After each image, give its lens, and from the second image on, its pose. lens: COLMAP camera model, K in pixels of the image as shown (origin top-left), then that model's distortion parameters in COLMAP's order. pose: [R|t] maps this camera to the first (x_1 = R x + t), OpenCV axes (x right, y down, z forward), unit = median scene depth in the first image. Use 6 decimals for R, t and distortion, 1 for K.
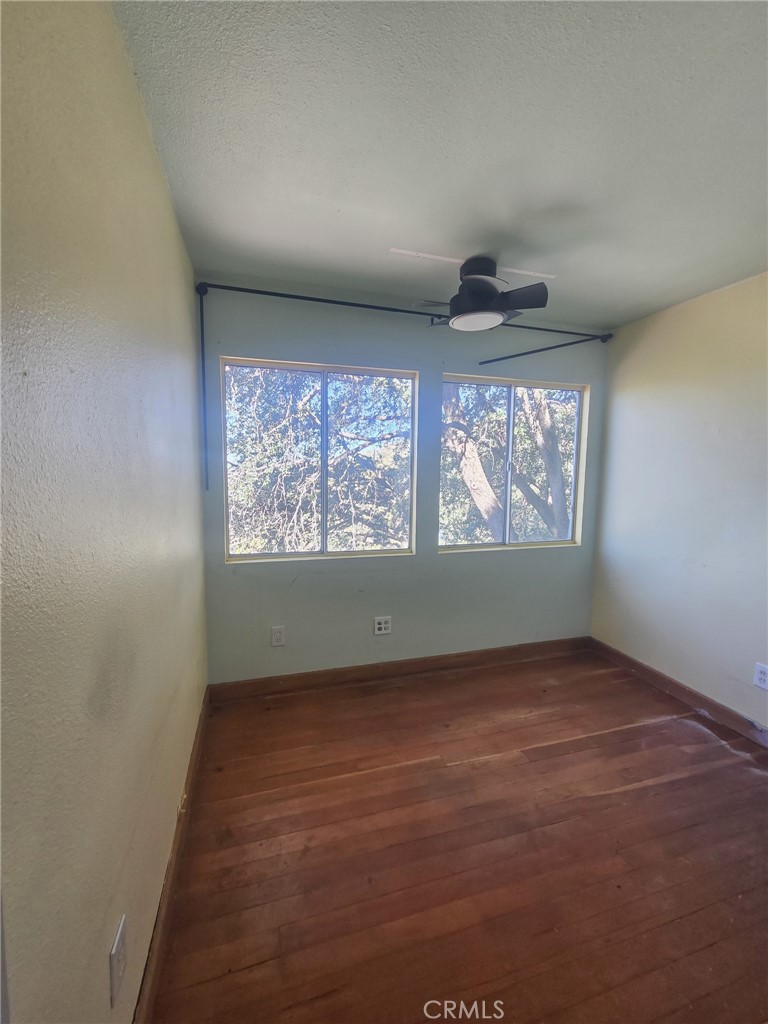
lens RADIAL K [[419.9, 0, 389.5], [0, 419.9, 513.6], [0, 0, 1]] dist [-0.000812, 0.000490]
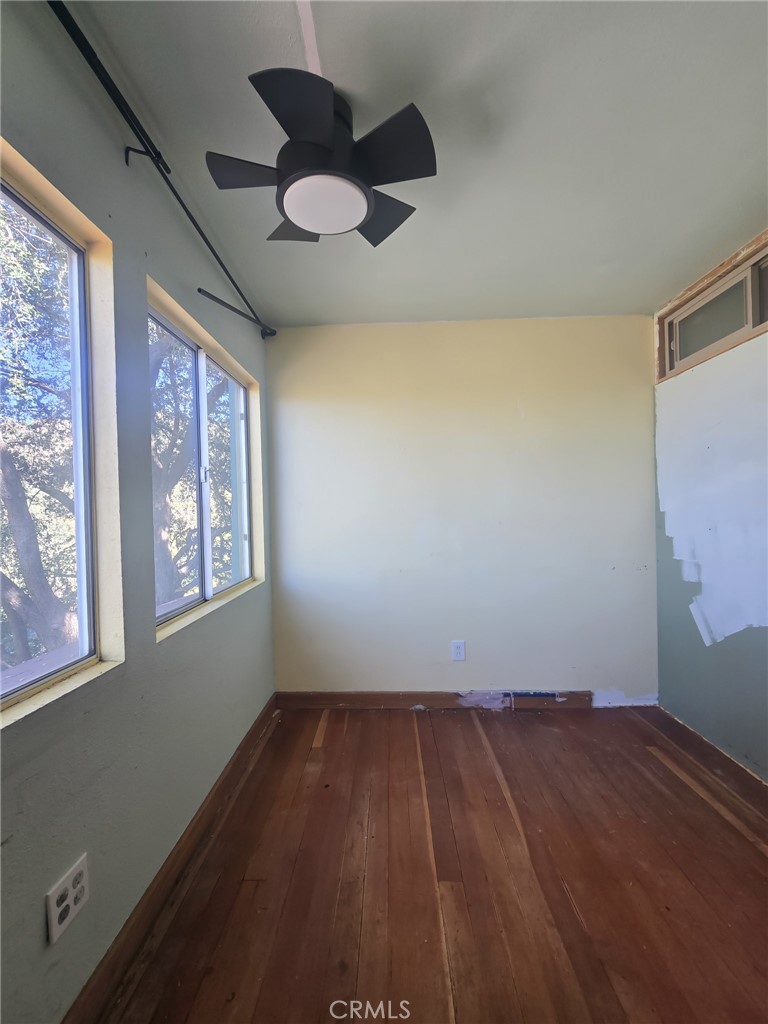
lens RADIAL K [[419.9, 0, 380.8], [0, 419.9, 511.5], [0, 0, 1]] dist [-0.000812, 0.000490]
pose [[0.331653, -0.023948, 0.943098, -0.301585], [0.128392, 0.991522, -0.019973, -0.013811], [-0.934624, 0.127711, 0.331916, 0.718376]]
